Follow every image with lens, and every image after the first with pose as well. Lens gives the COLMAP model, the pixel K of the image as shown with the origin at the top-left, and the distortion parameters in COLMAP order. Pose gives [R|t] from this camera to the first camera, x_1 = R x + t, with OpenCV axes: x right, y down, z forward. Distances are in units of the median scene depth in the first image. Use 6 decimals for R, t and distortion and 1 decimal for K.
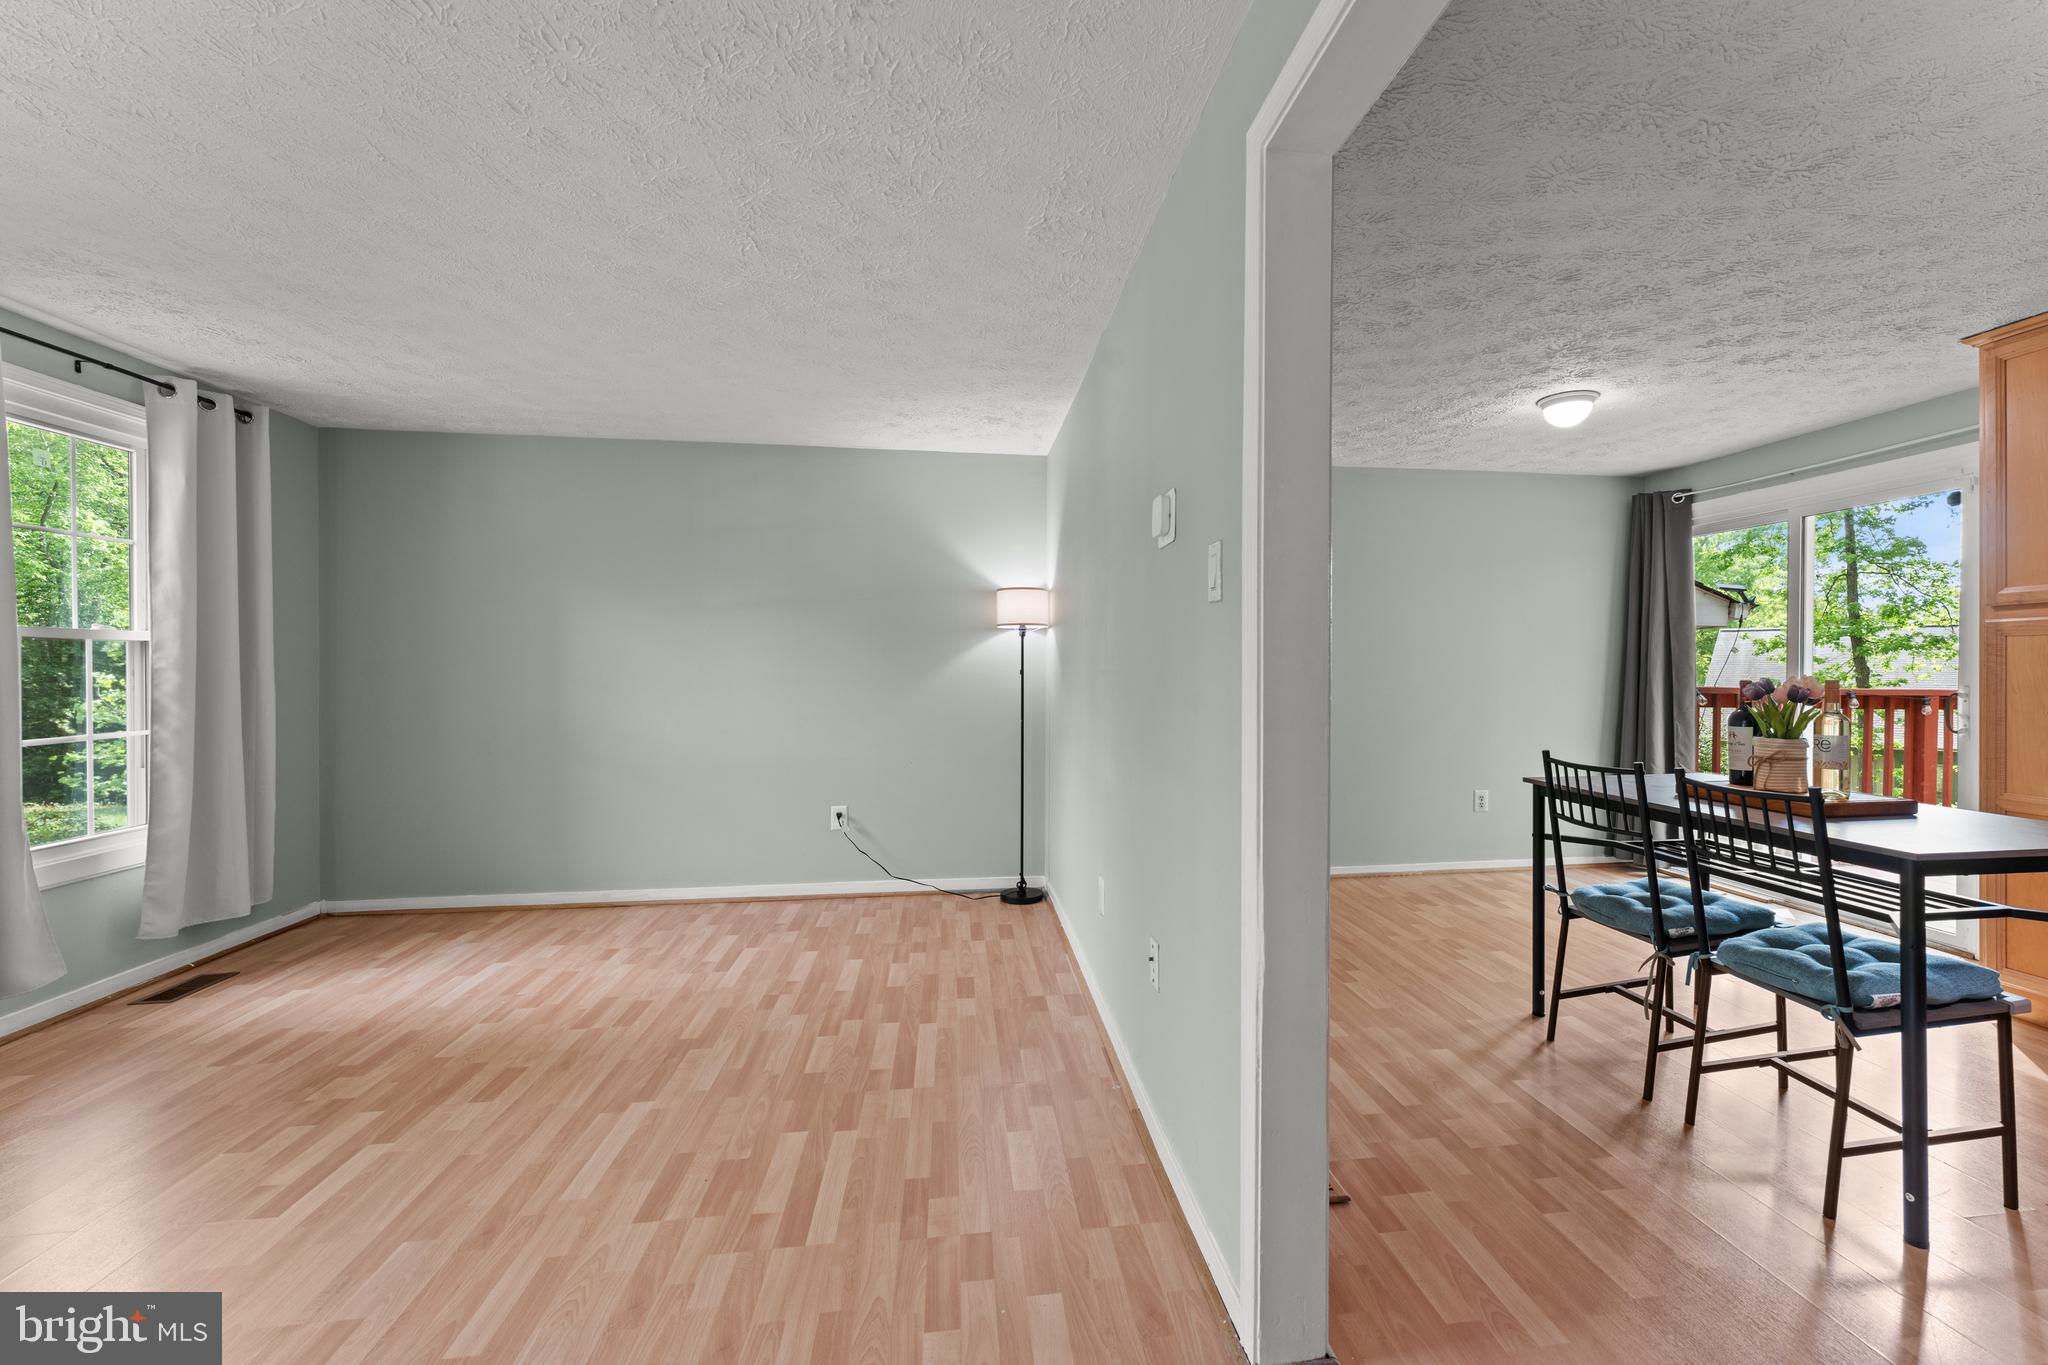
lens RADIAL K [[829.1, 0, 1082.4], [0, 829.1, 675.8], [0, 0, 1]] dist [0.009670, -0.000127]
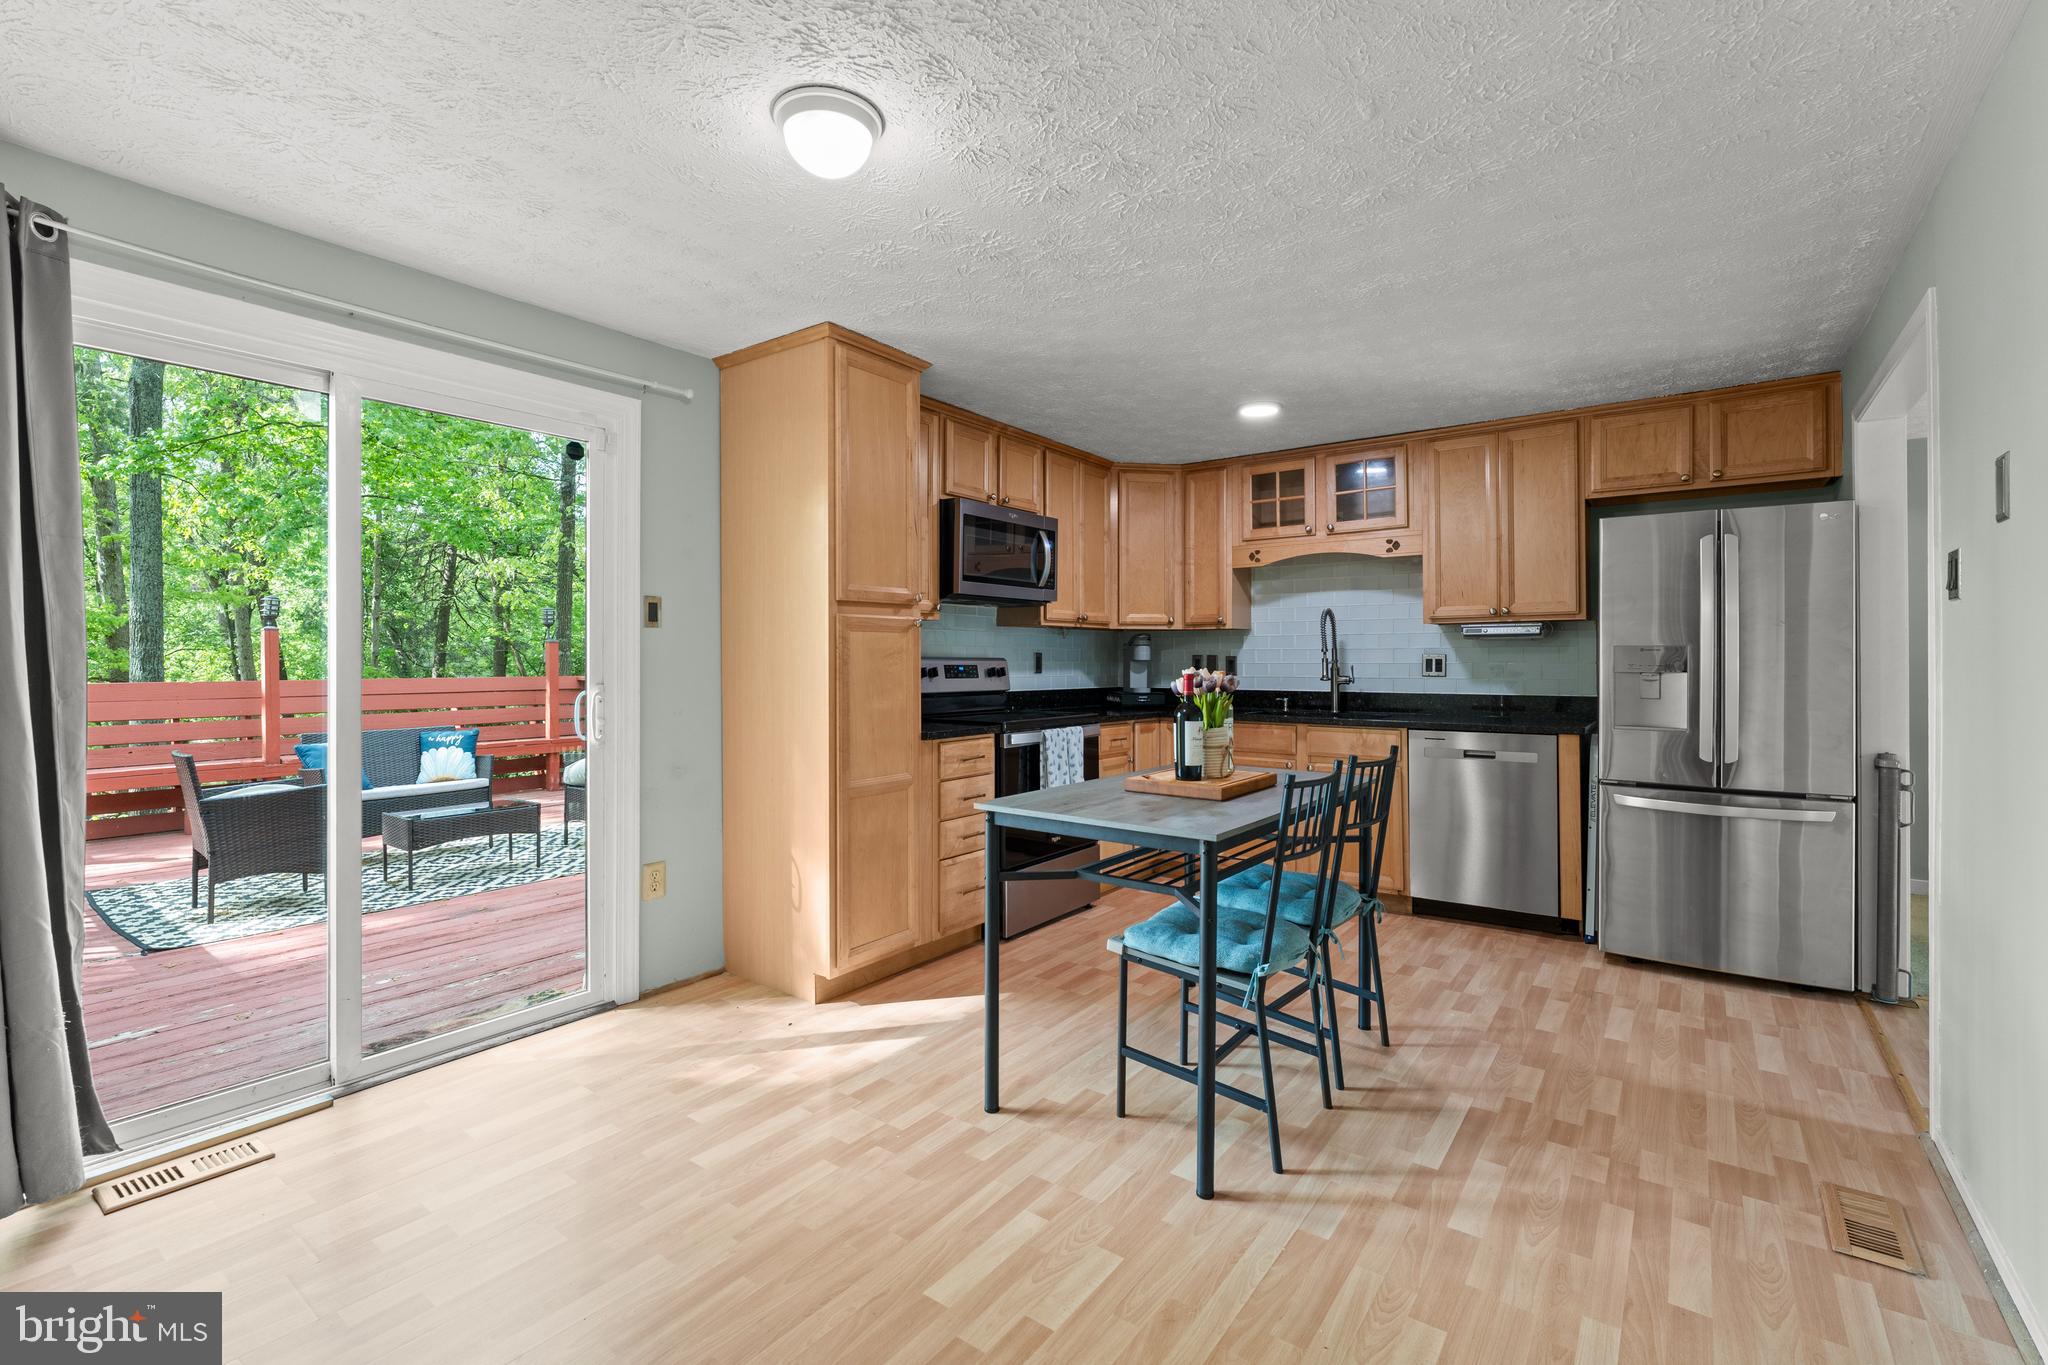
lens RADIAL K [[936.6, 0, 1019.6], [0, 936.6, 666.9], [0, 0, 1]] dist [0.012149, -0.000905]
pose [[-0.713356, -0.006195, 0.700774, 0.115854], [0.007042, 0.999847, 0.016007, -0.015871], [-0.700766, 0.016353, -0.713203, 1.358190]]
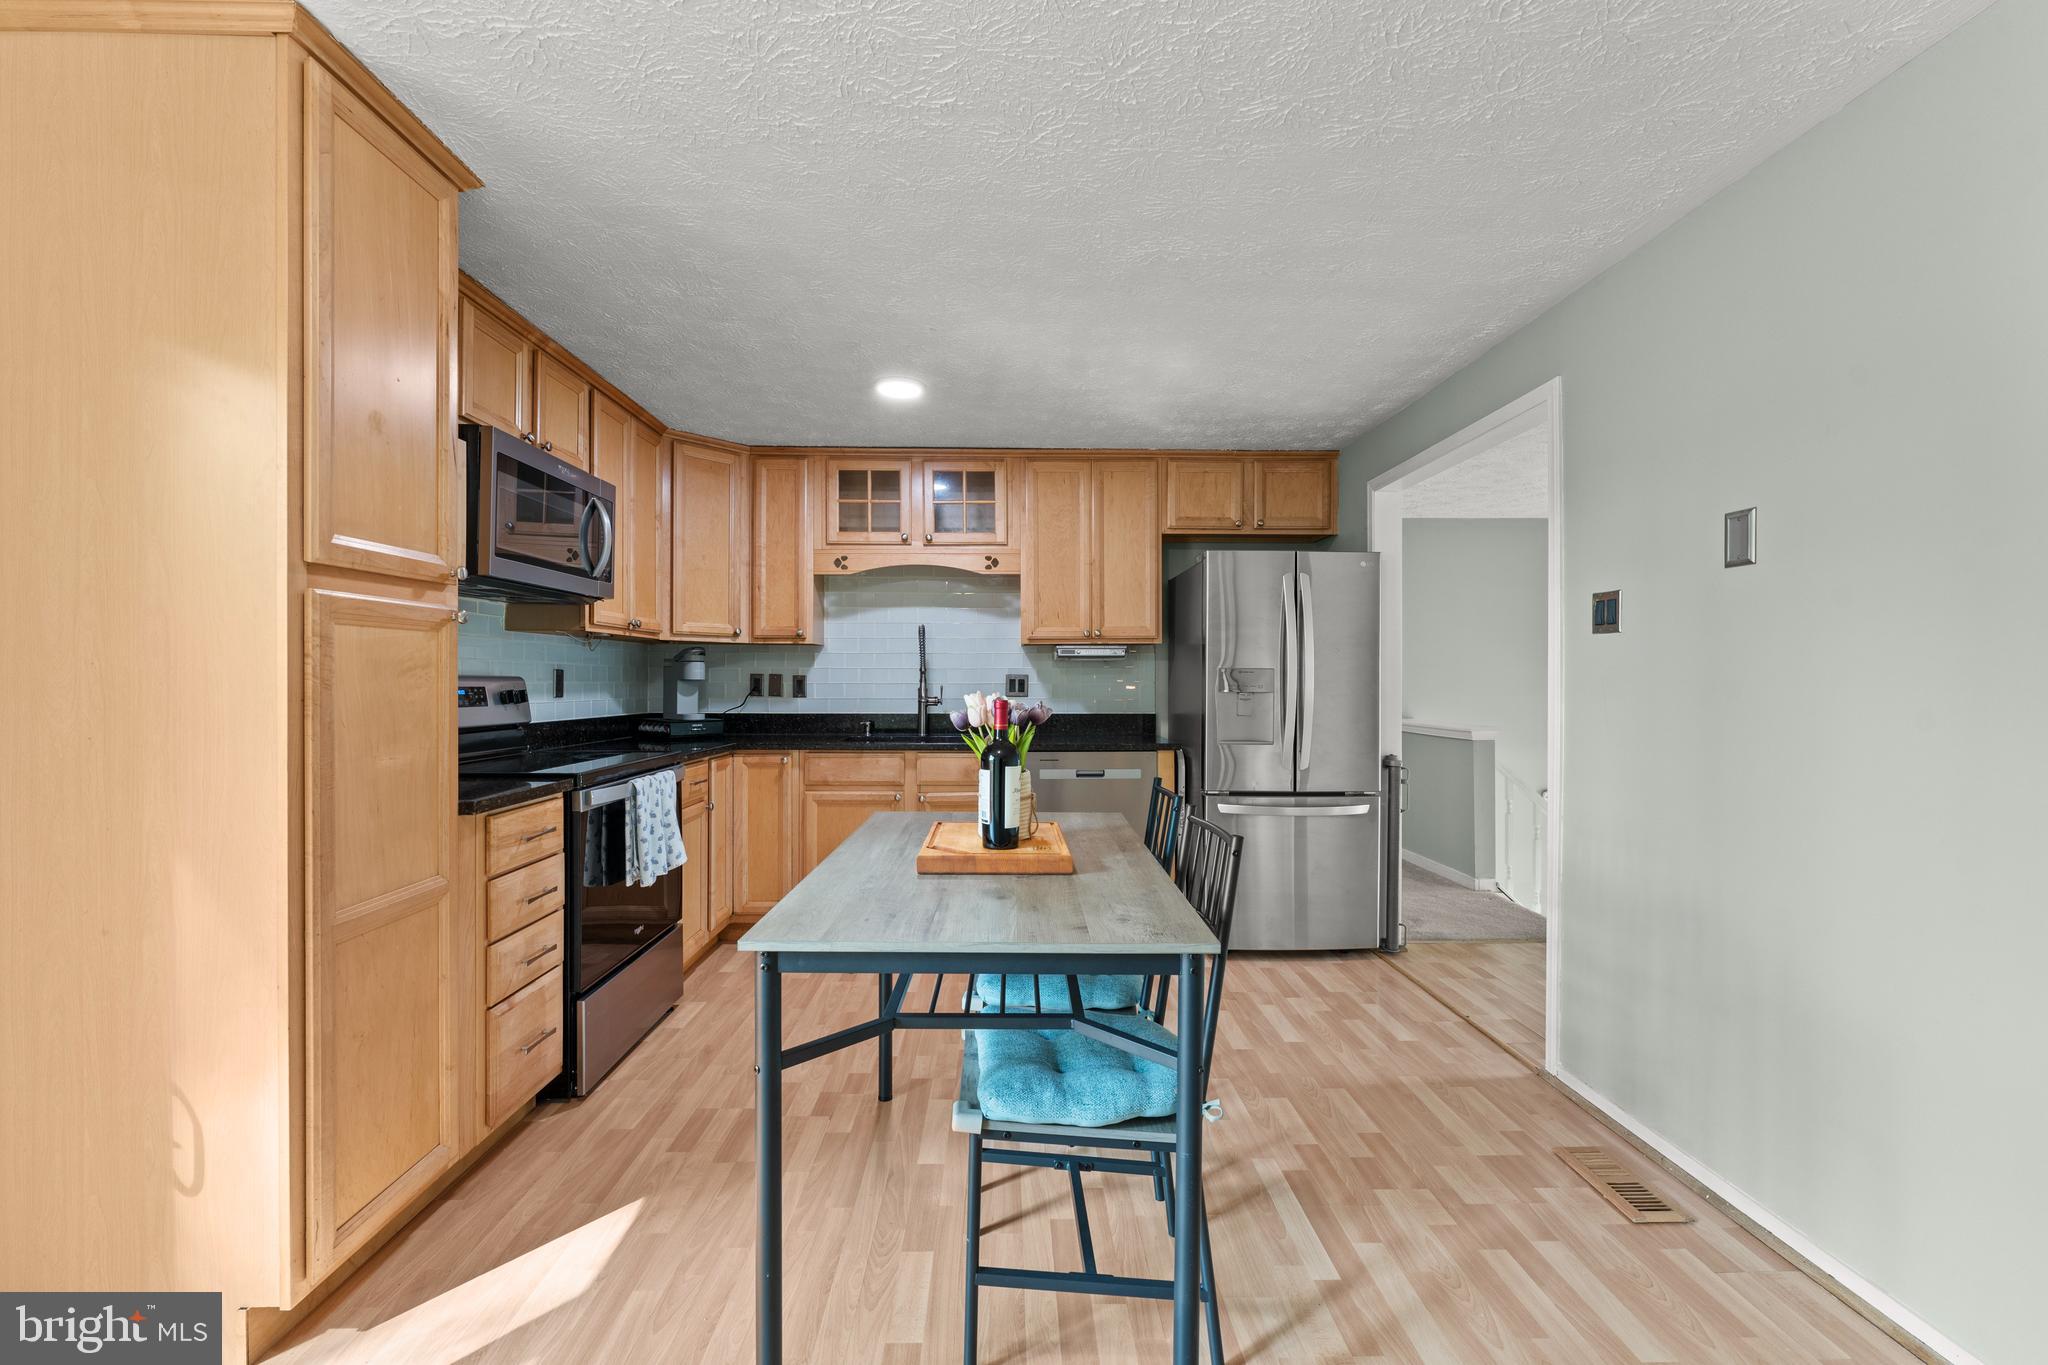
lens RADIAL K [[871.6, 0, 1044.6], [0, 871.6, 685.8], [0, 0, 1]] dist [0.000272, -0.000301]
pose [[-0.994650, -0.004327, 0.103216, 0.477133], [-0.002500, 0.999838, 0.017820, -0.014600], [-0.103277, 0.017466, -0.994499, 1.223284]]
